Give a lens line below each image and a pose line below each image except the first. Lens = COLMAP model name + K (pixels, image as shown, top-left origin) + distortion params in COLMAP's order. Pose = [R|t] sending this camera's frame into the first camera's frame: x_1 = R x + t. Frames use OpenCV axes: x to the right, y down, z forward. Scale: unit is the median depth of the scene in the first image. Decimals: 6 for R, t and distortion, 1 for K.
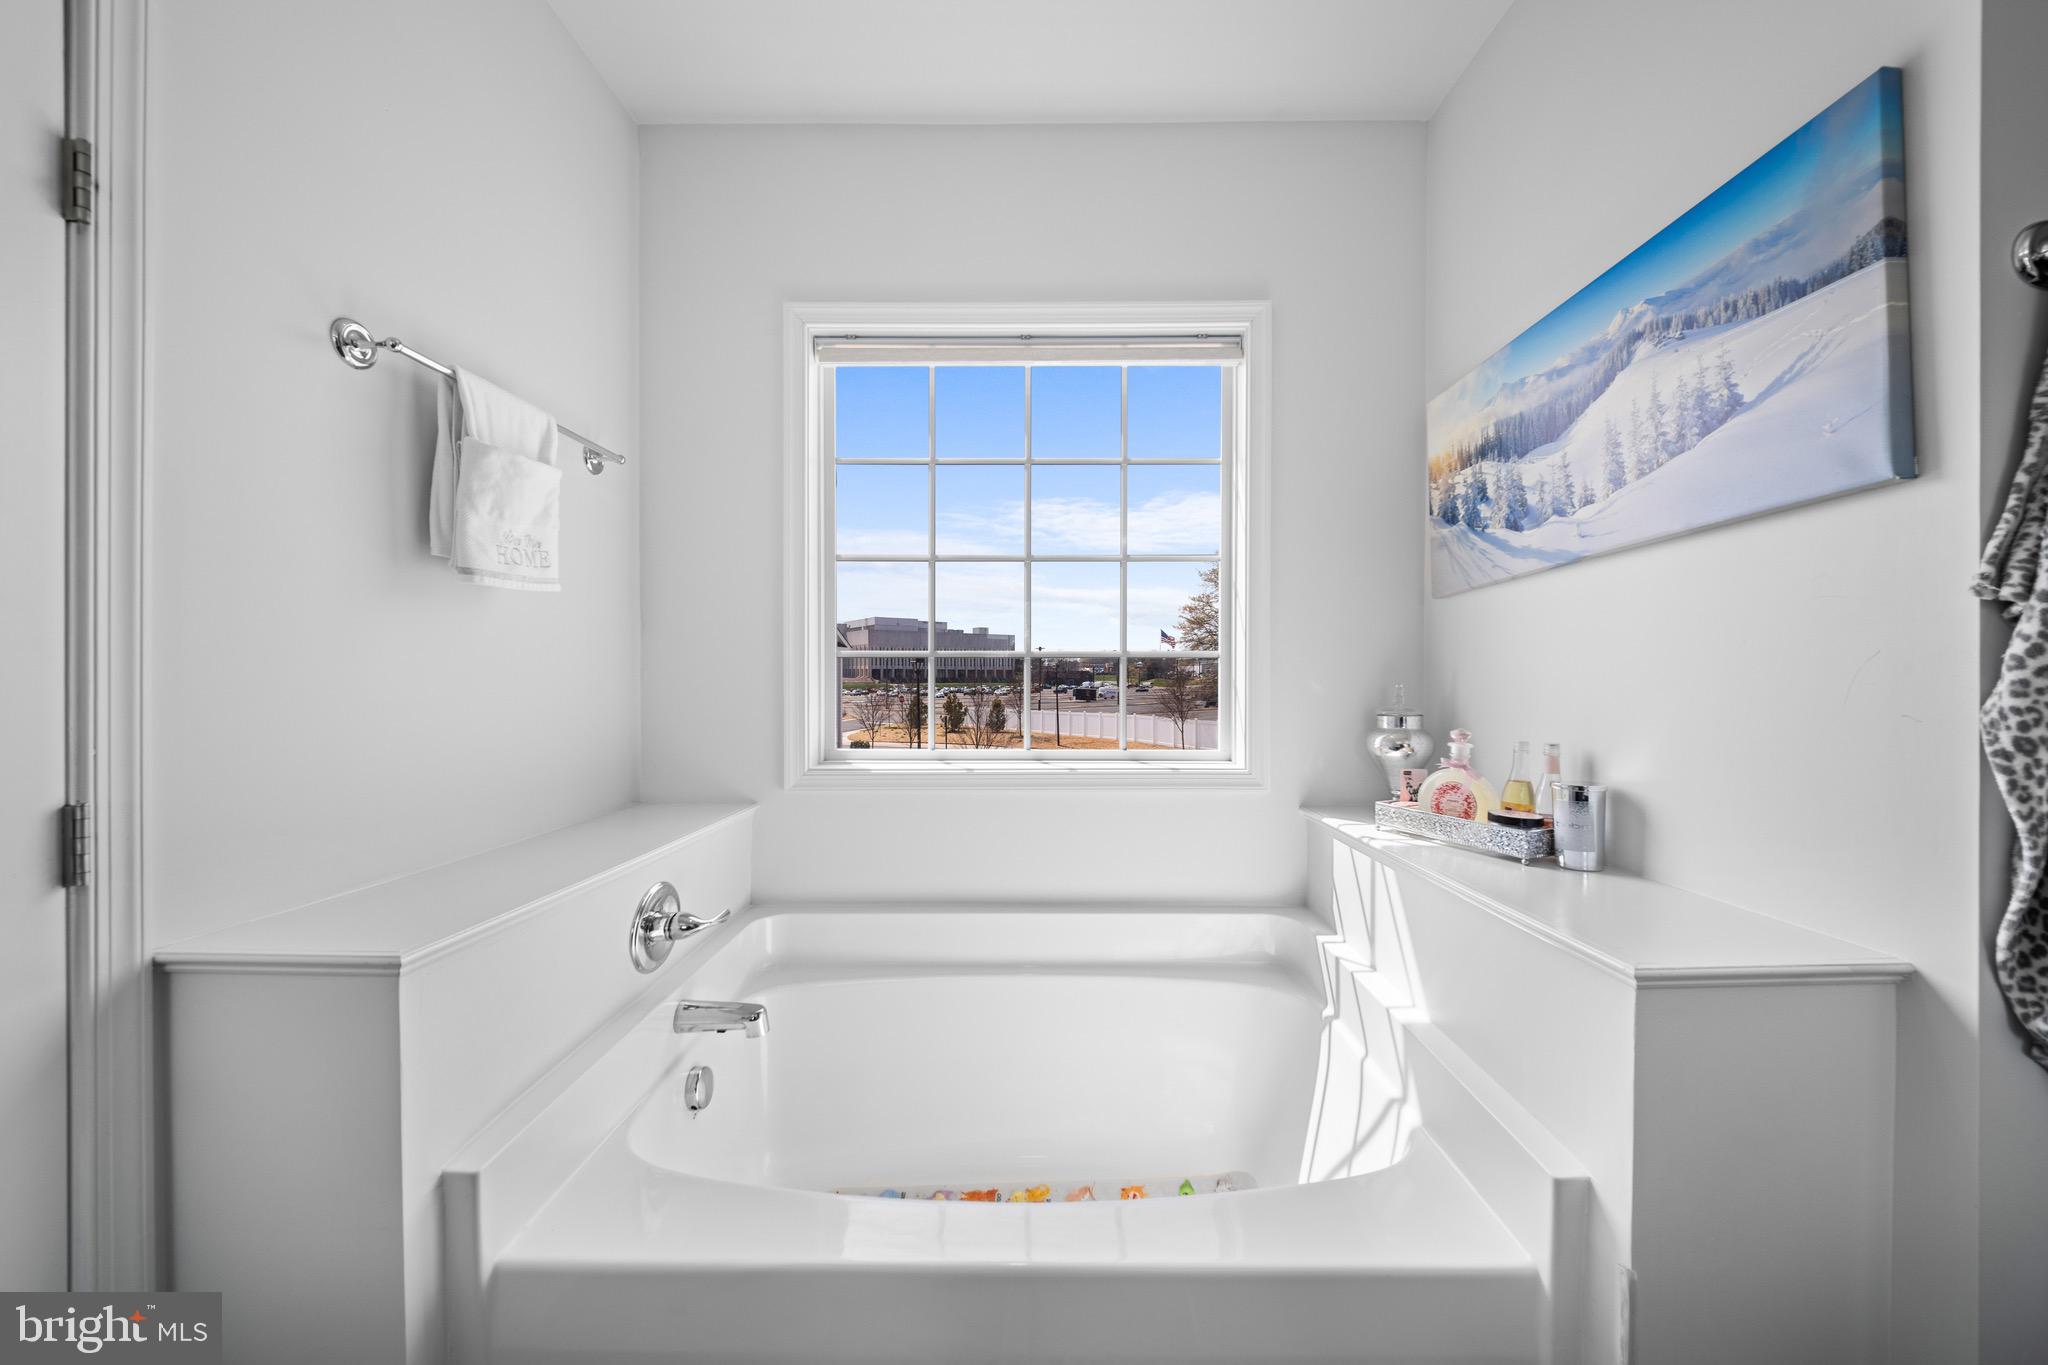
lens RADIAL K [[729.4, 0, 1023.6], [0, 729.4, 670.0], [0, 0, 1]] dist [0.003425, -0.003116]
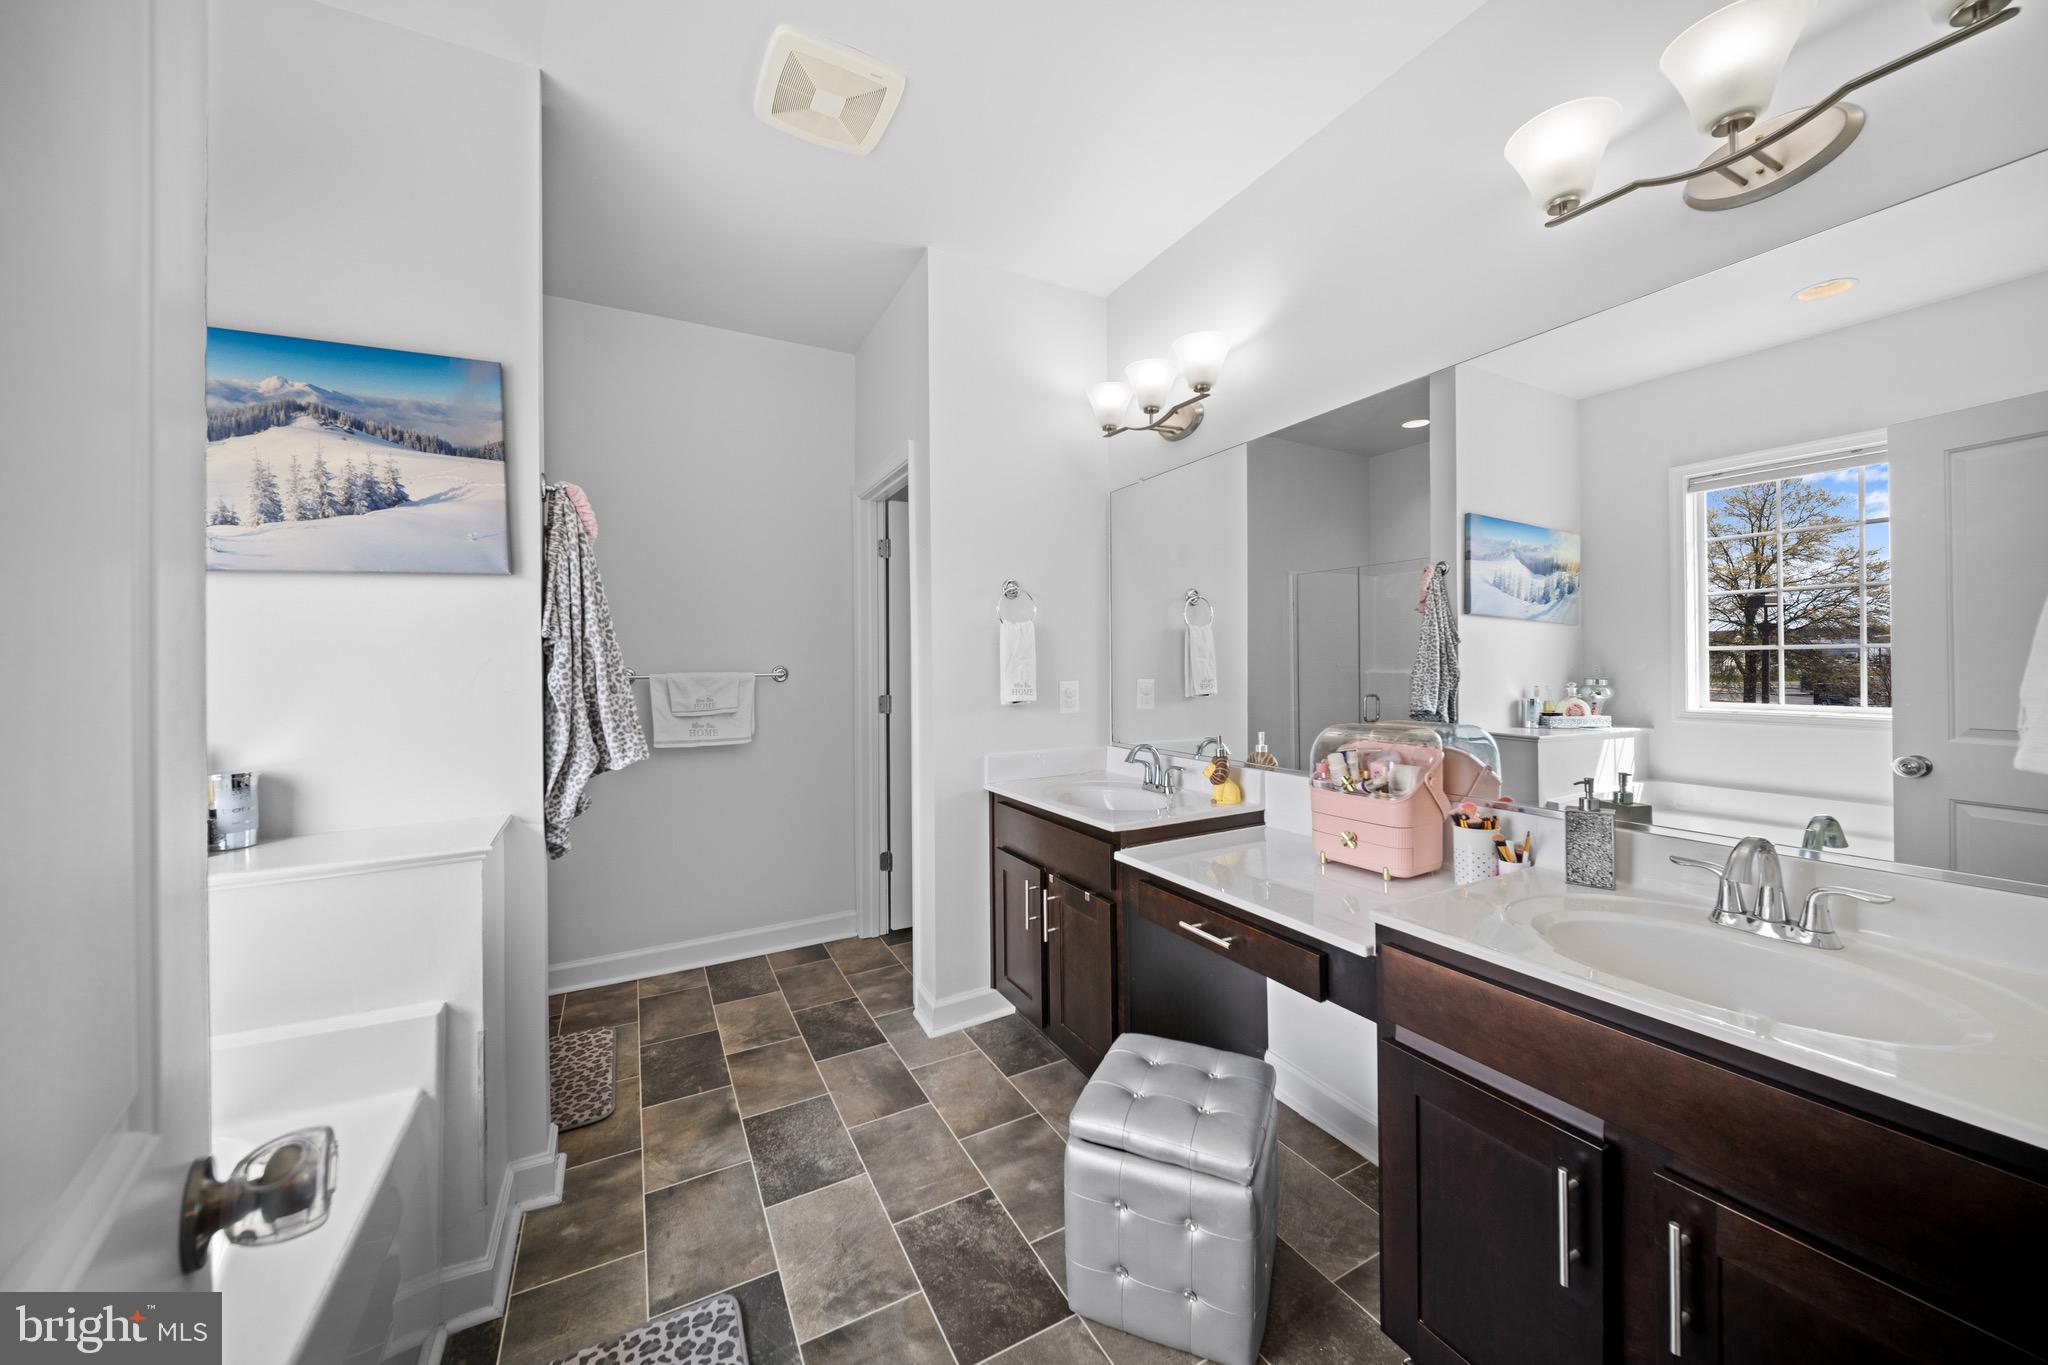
lens RADIAL K [[729.4, 0, 1024.8], [0, 729.4, 669.0], [0, 0, 1]] dist [0.003425, -0.003116]
pose [[-0.497186, 0.000904, 0.867644, -0.913198], [0.009357, 0.999947, 0.004320, 0.003067], [-0.867594, 0.010267, -0.497168, 0.558097]]
